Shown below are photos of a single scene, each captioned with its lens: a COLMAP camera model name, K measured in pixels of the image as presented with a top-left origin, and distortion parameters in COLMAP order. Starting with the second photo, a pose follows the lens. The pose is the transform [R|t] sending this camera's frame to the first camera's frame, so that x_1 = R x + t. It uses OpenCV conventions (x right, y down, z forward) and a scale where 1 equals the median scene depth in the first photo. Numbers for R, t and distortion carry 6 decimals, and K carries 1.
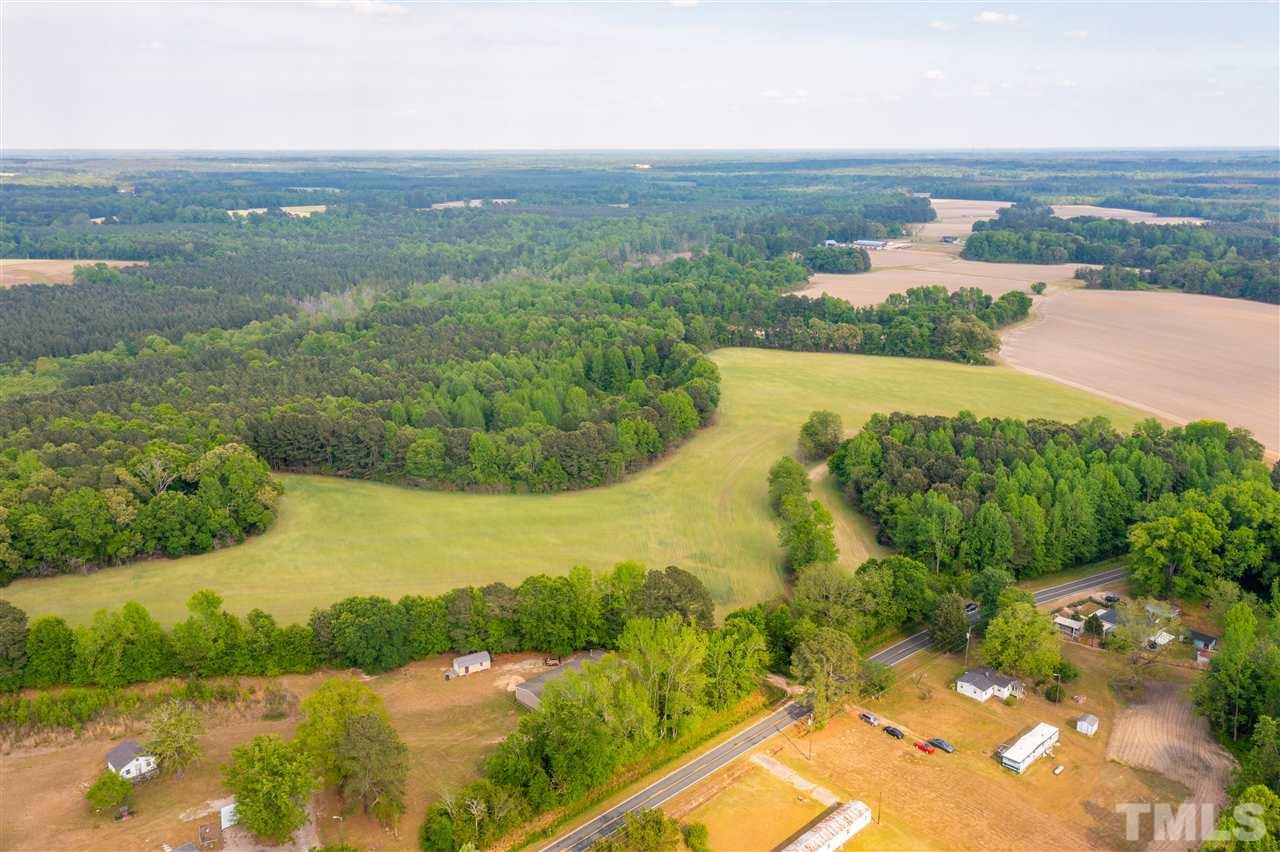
lens RADIAL K [[1028.9, 0, 640.2], [0, 1028.9, 472.0], [0, 0, 1]] dist [0.014316, 0.009393]
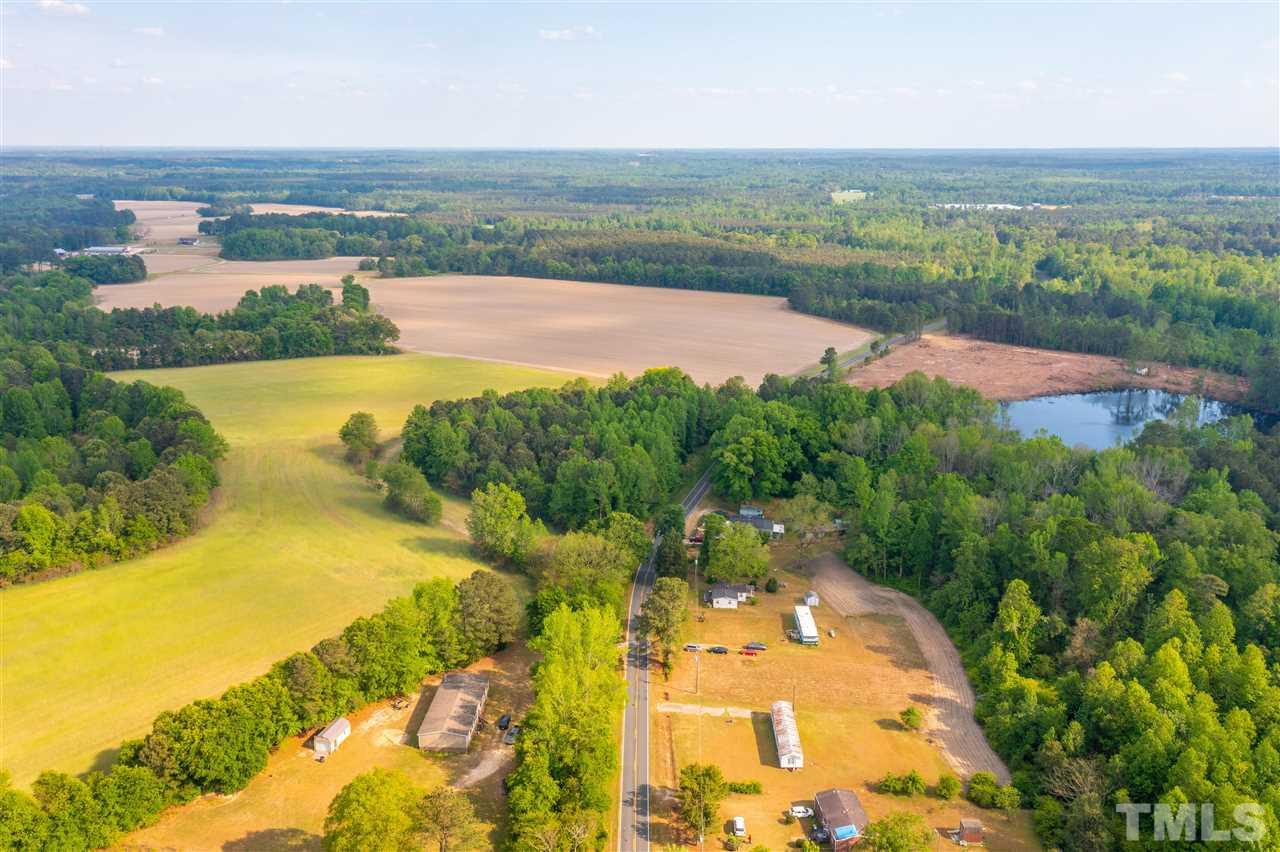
lens RADIAL K [[1028.9, 0, 640.2], [0, 1028.9, 472.0], [0, 0, 1]] dist [0.014316, 0.009393]
pose [[0.737786, -0.202583, 0.643919, -0.169709], [0.201847, 0.976469, 0.075936, -0.015472], [-0.644151, 0.073949, 0.761316, 0.054485]]
